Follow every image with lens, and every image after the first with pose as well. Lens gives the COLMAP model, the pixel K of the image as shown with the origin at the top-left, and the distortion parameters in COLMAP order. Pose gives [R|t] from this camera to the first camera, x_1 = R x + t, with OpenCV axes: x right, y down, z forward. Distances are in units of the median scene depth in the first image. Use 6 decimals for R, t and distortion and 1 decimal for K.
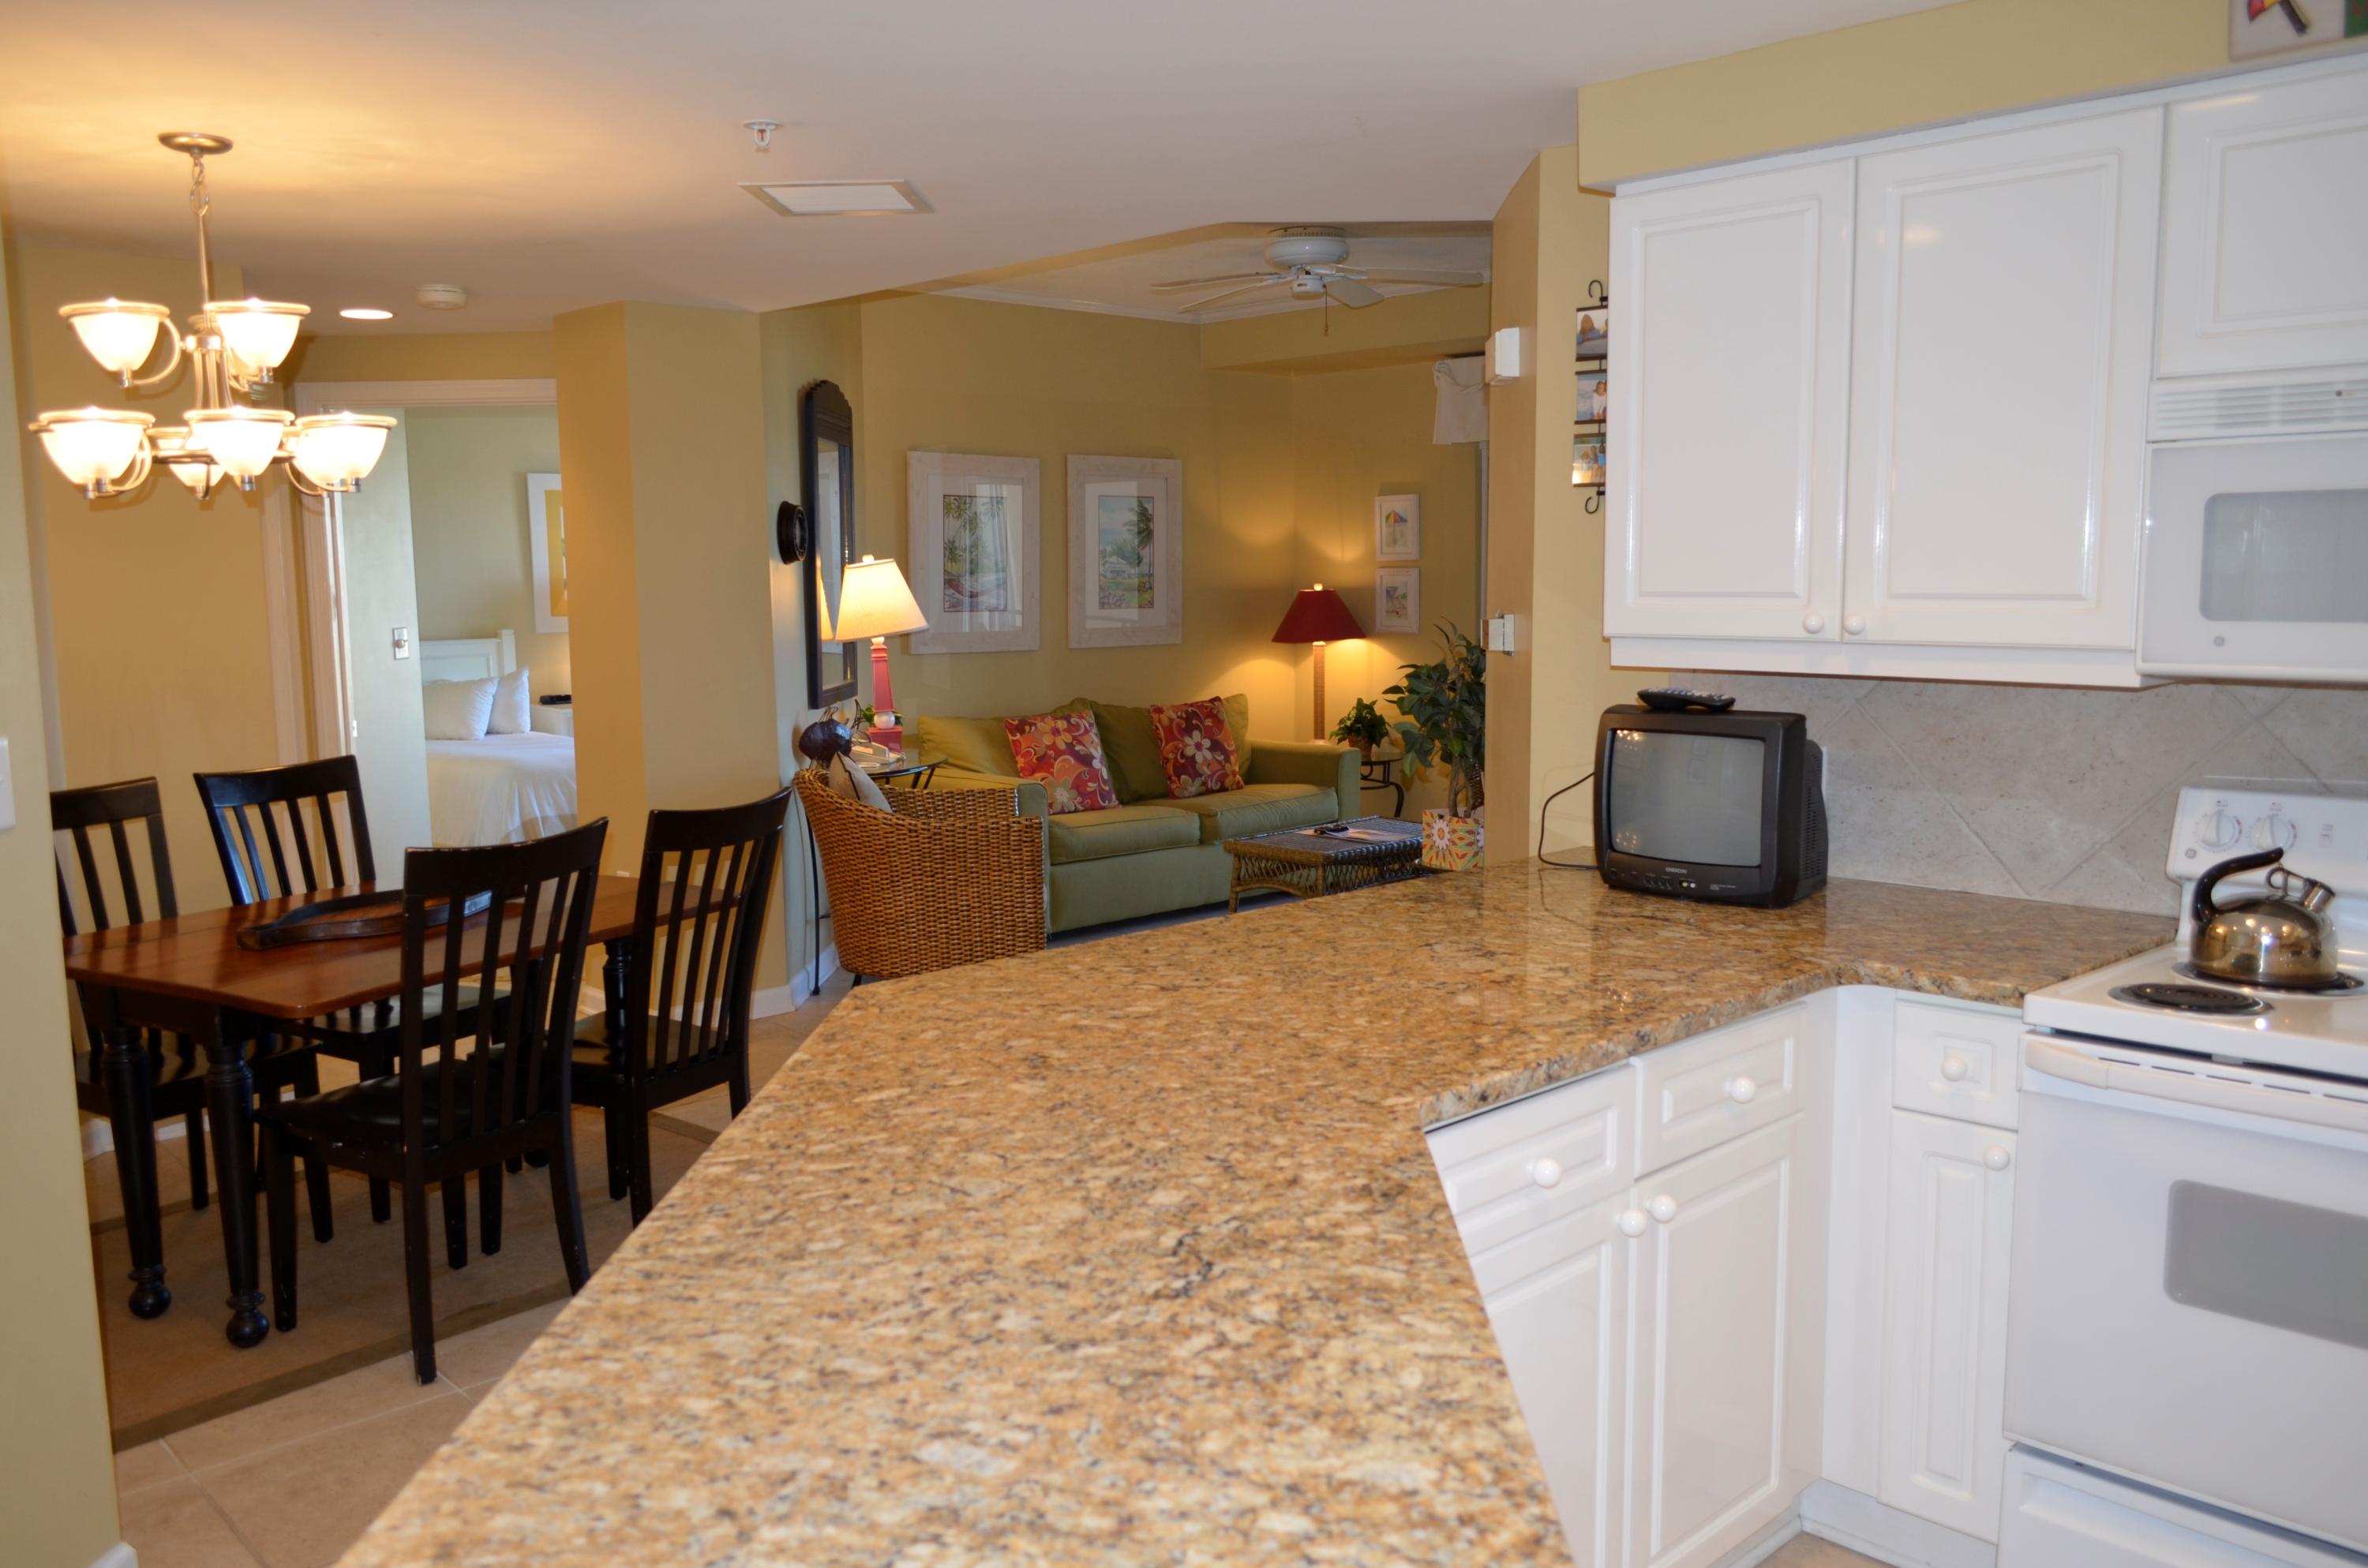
lens RADIAL K [[1841.3, 0, 1195.7], [0, 1841.3, 783.7], [0, 0, 1]] dist [-0.007707, 0.004949]
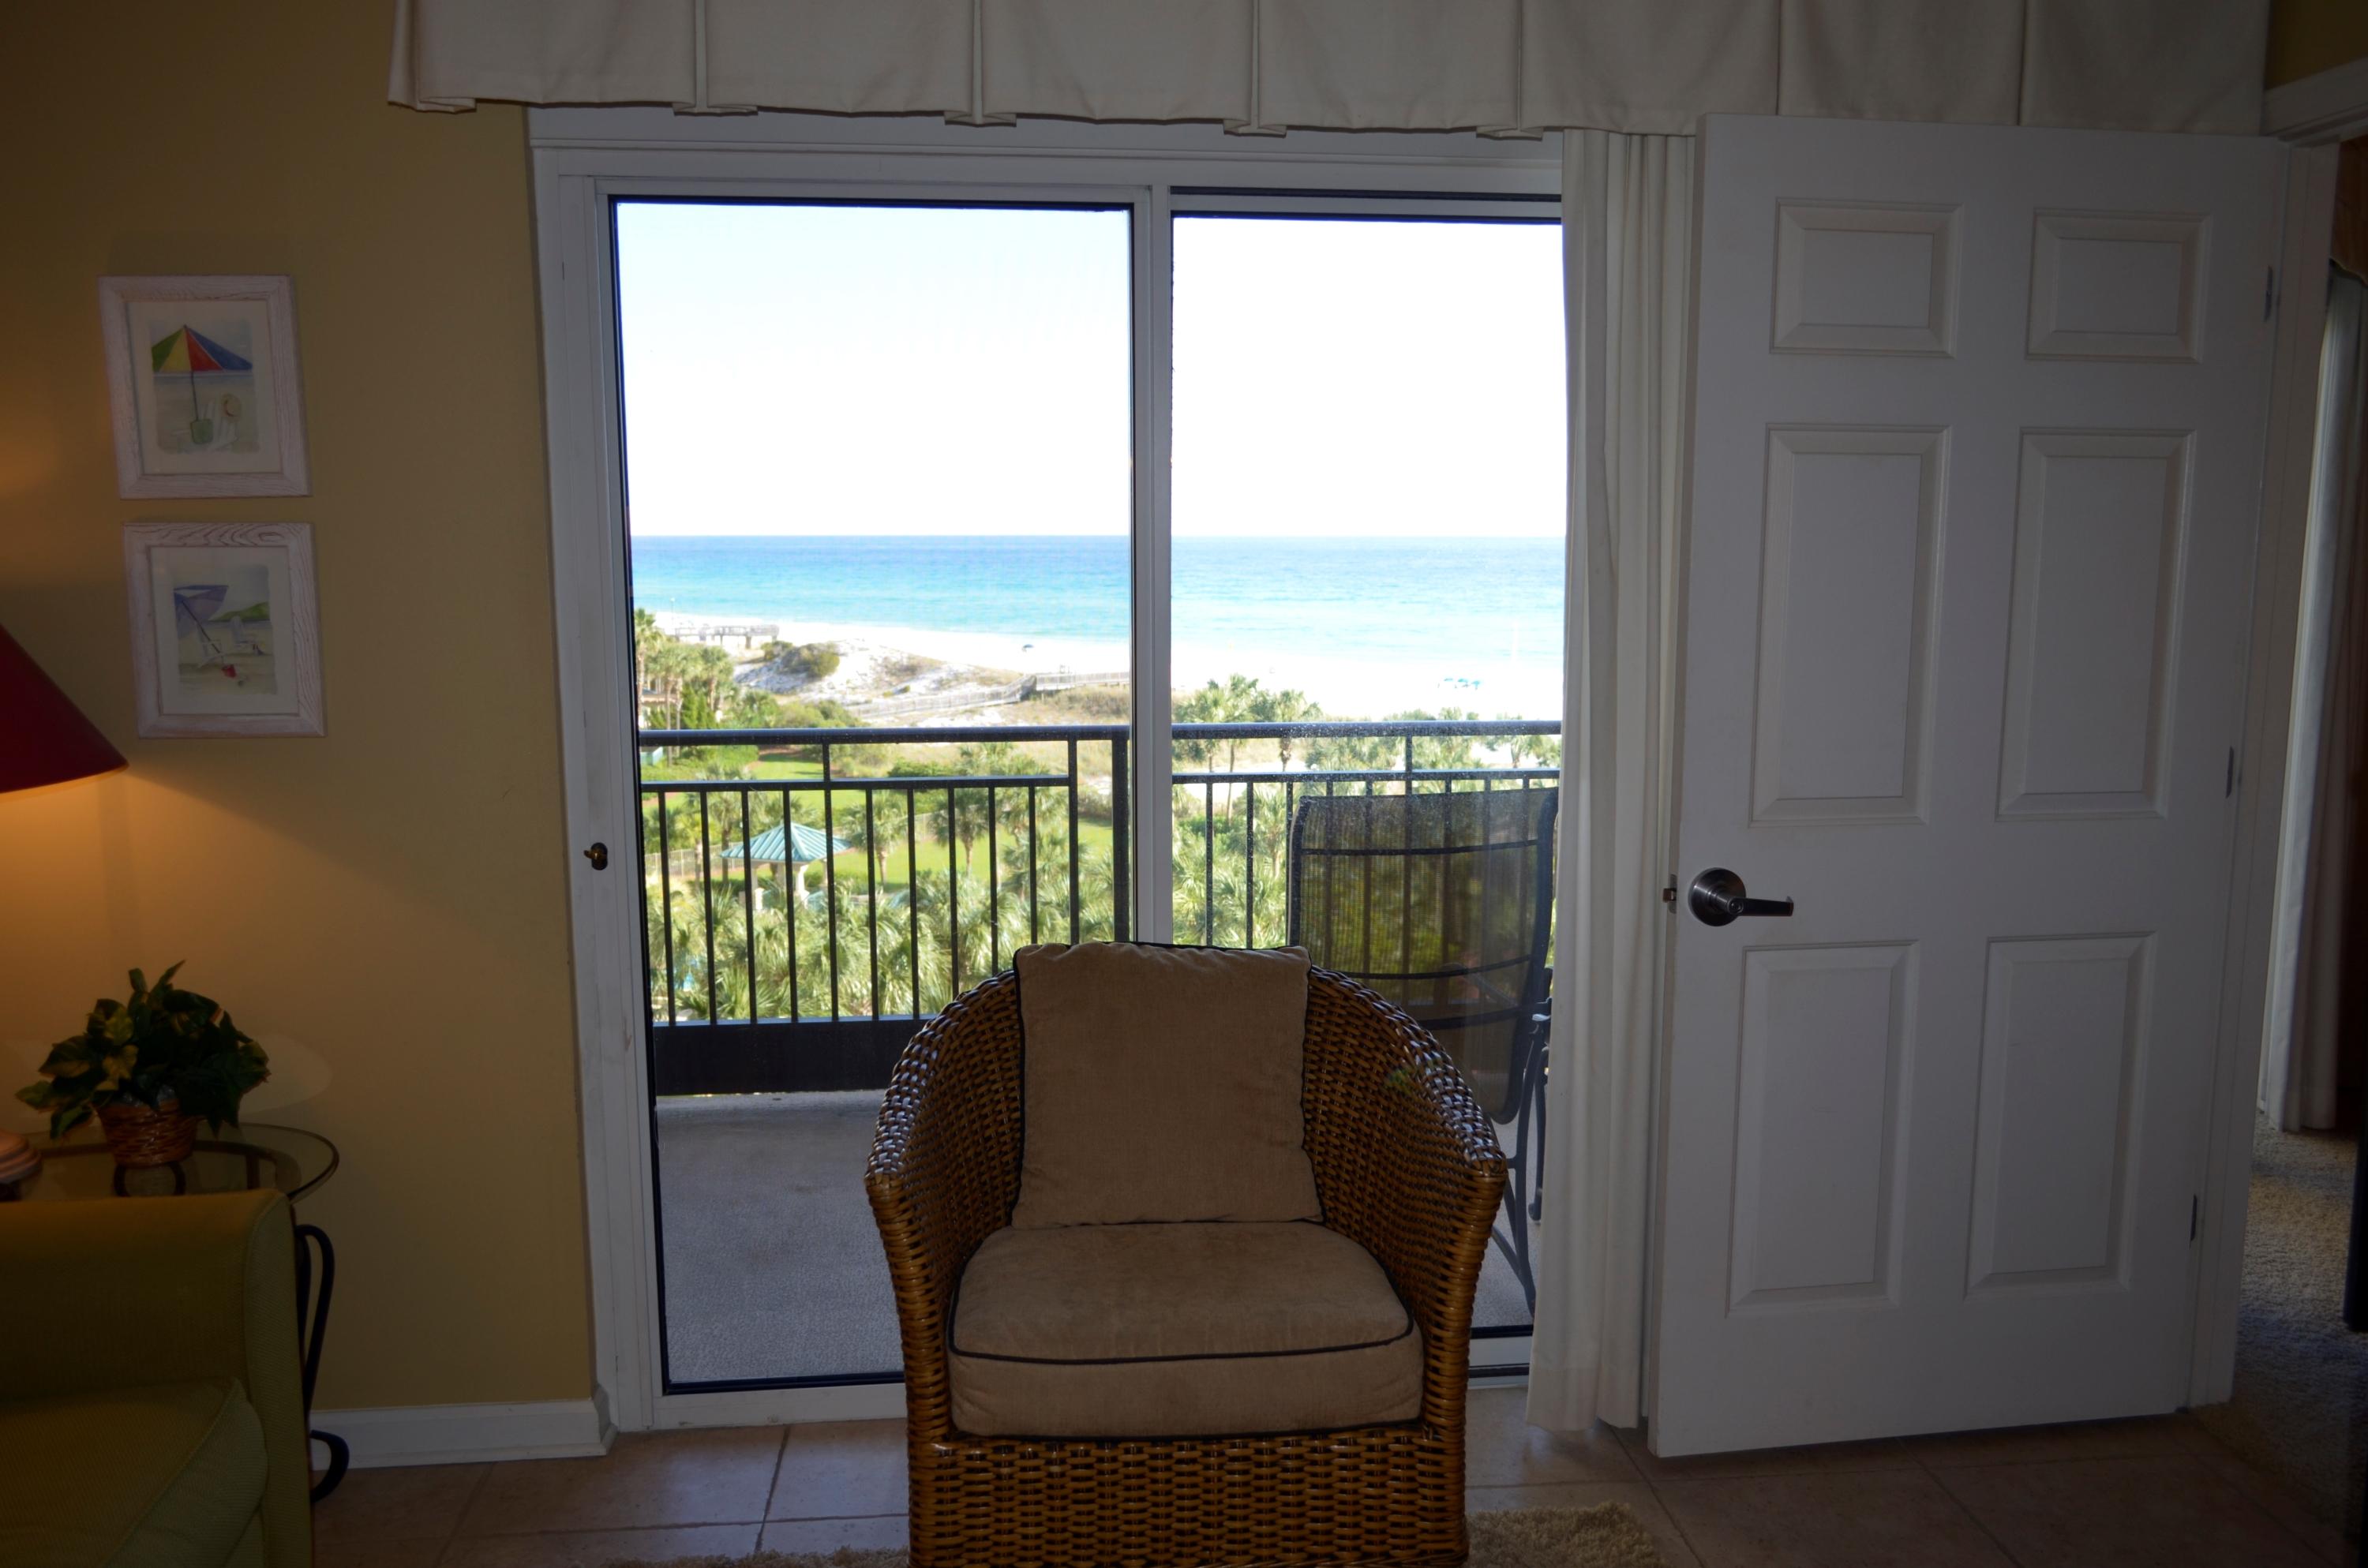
lens RADIAL K [[1841.3, 0, 1188.0], [0, 1841.3, 796.5], [0, 0, 1]] dist [-0.007707, 0.004949]
pose [[0.617233, -0.105376, 0.779692, -0.034111], [0.087910, 0.994022, 0.064750, -0.083526], [-0.781854, 0.028577, 0.622806, 0.739213]]
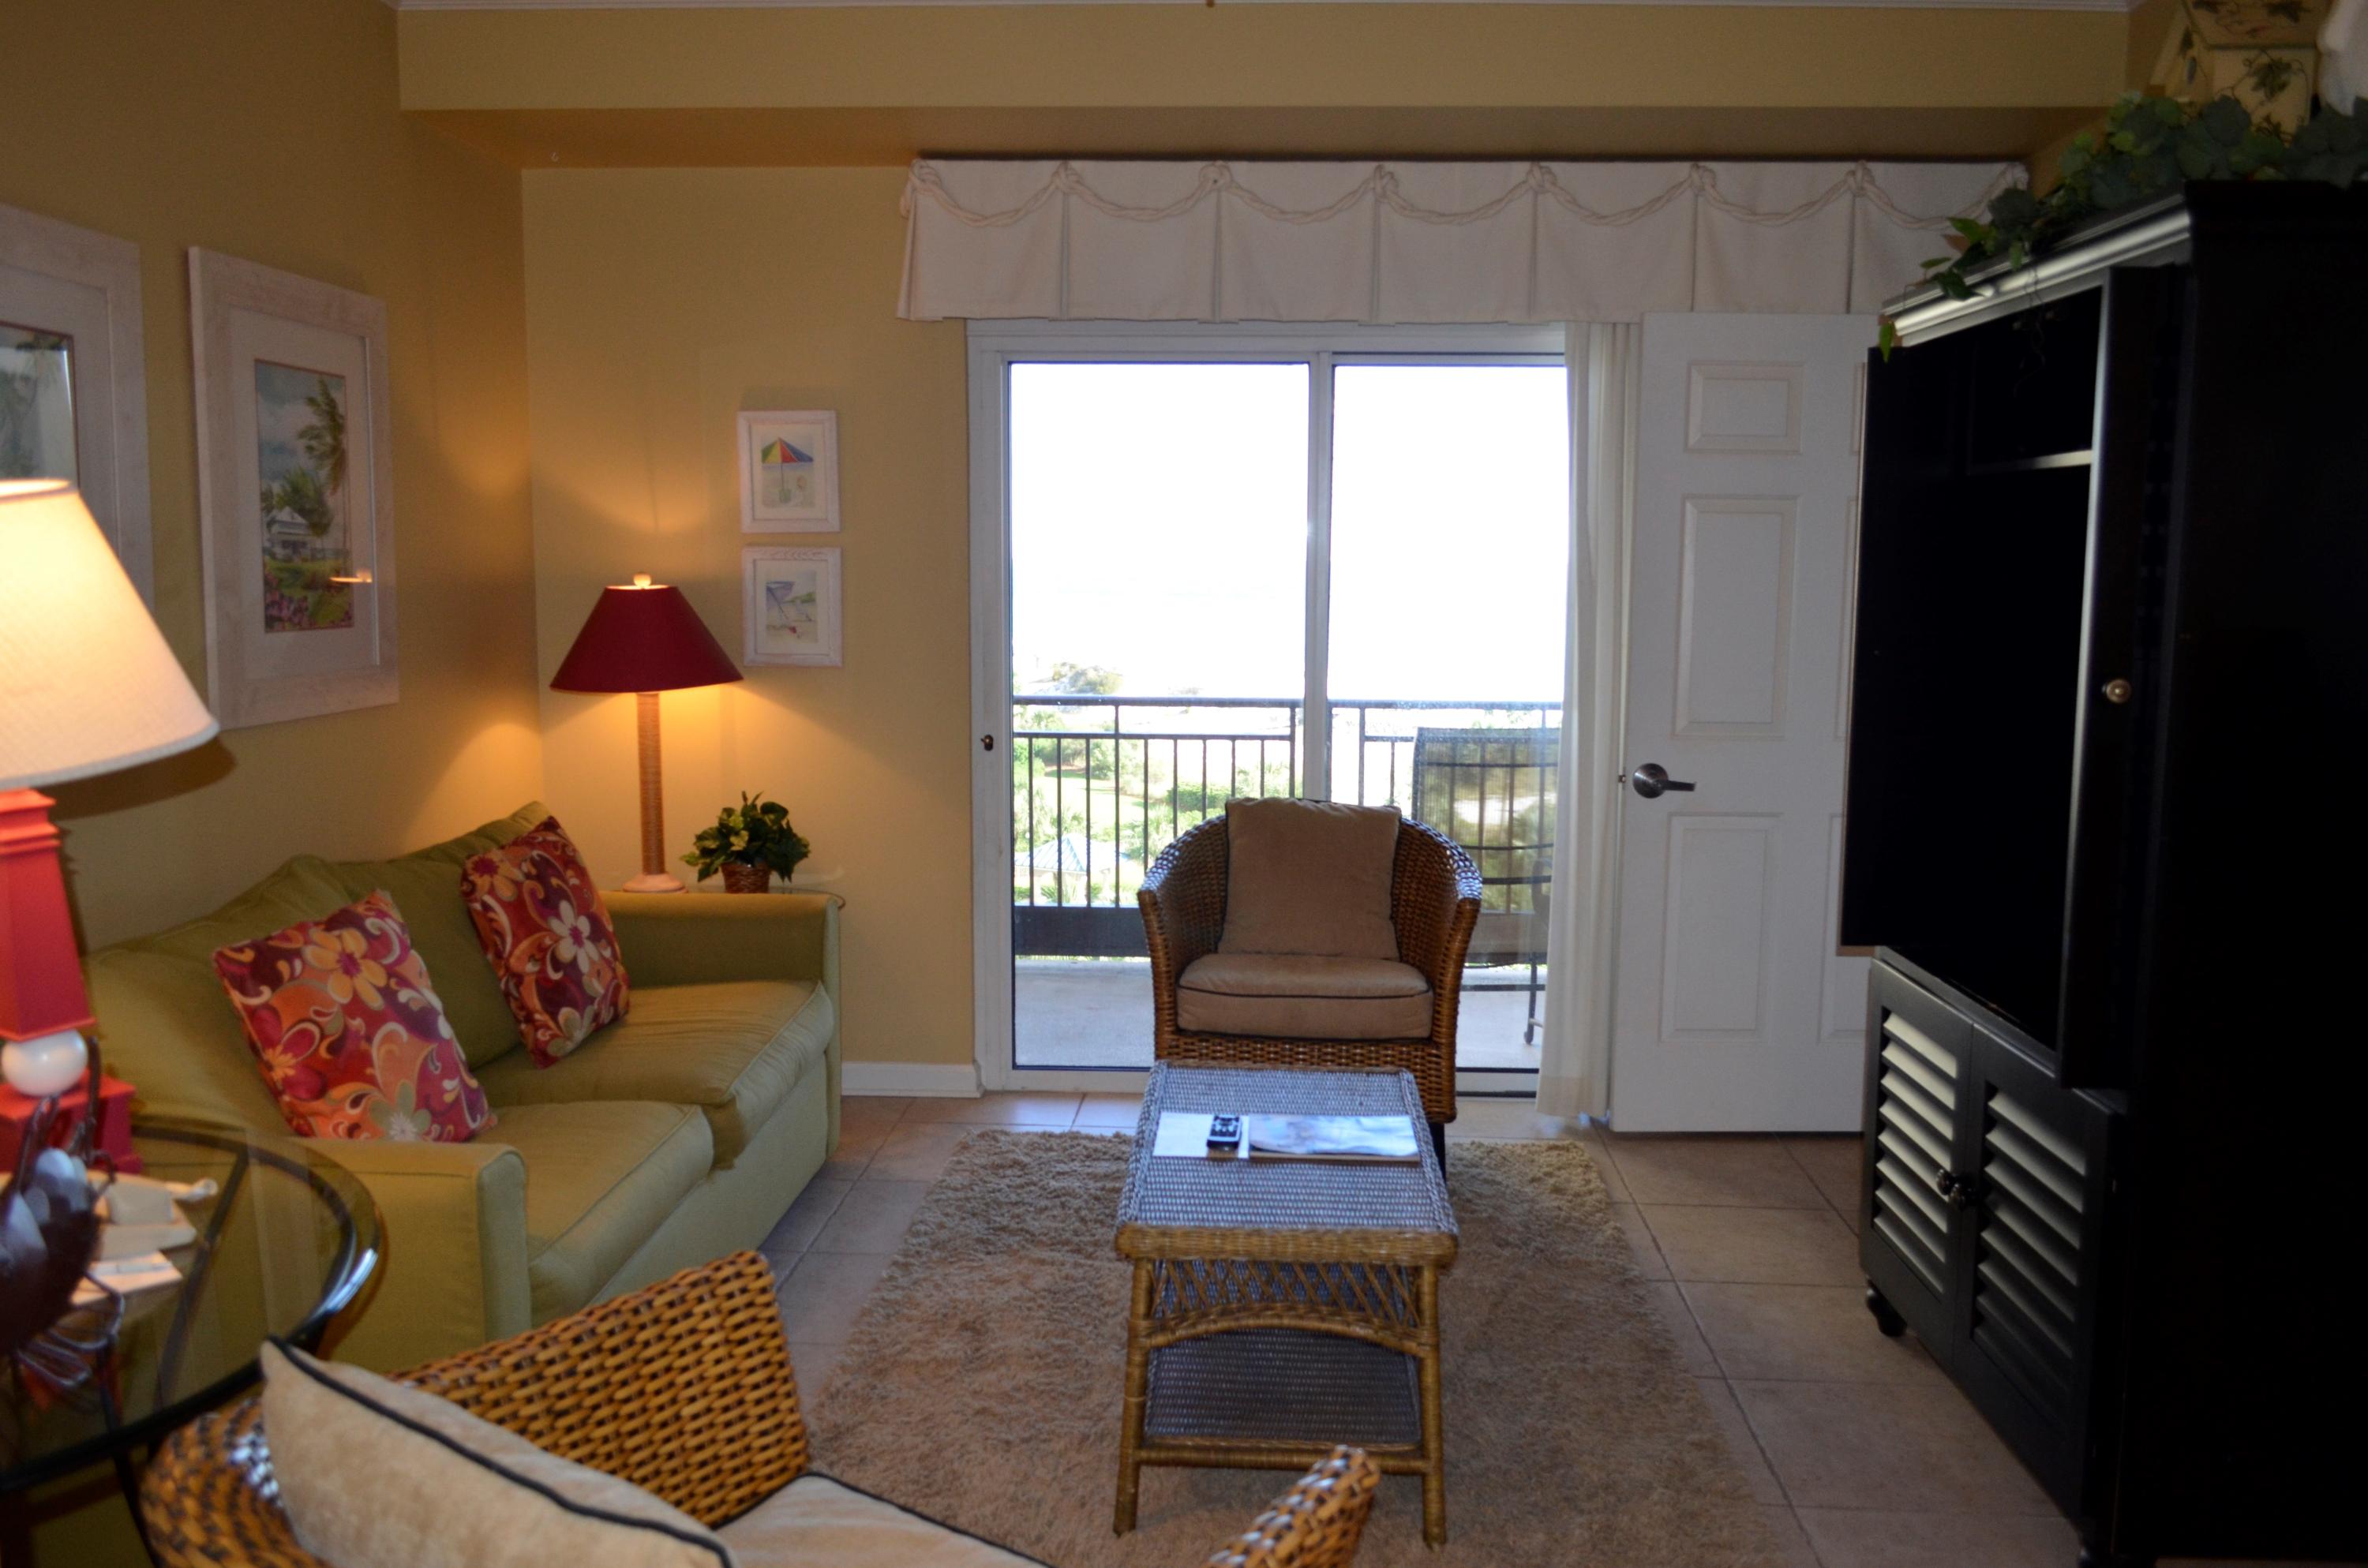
lens RADIAL K [[1841.3, 0, 1186.4], [0, 1841.3, 788.2], [0, 0, 1]] dist [-0.007707, 0.004949]
pose [[0.730345, -0.072798, 0.679189, -0.190531], [0.067002, 0.997145, 0.034829, -0.061496], [-0.679785, 0.020069, 0.733137, 0.564639]]
